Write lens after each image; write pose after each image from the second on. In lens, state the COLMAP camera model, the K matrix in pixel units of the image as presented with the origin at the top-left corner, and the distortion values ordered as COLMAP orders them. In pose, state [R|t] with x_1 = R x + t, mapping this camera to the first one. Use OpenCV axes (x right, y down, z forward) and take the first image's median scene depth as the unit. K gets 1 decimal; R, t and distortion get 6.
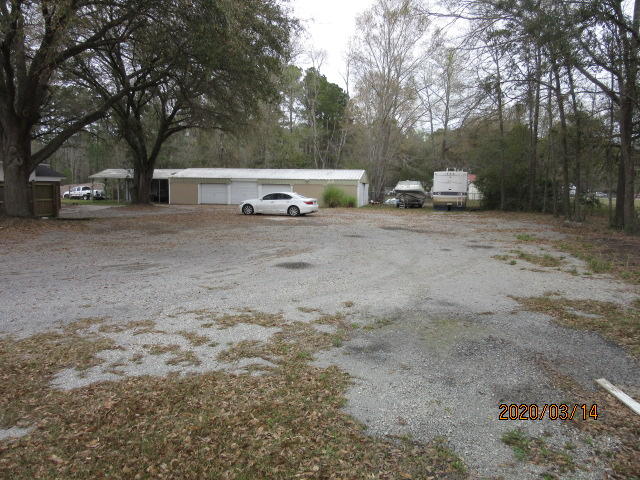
lens RADIAL K [[477.1, 0, 320.0], [0, 477.1, 240.0], [0, 0, 1]] dist [-0.032752, 0.005040]
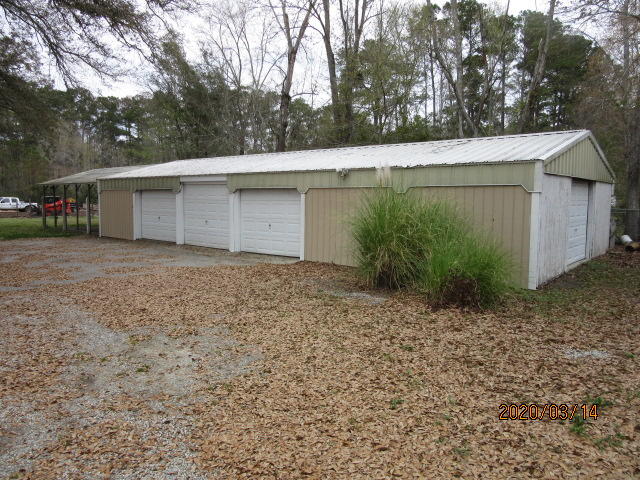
lens RADIAL K [[477.1, 0, 320.0], [0, 477.1, 240.0], [0, 0, 1]] dist [-0.032752, 0.005040]
pose [[0.882550, 0.033220, -0.469044, 0.087668], [-0.046060, 0.998812, -0.015925, -0.077104], [0.467957, 0.035659, 0.883031, 0.716481]]
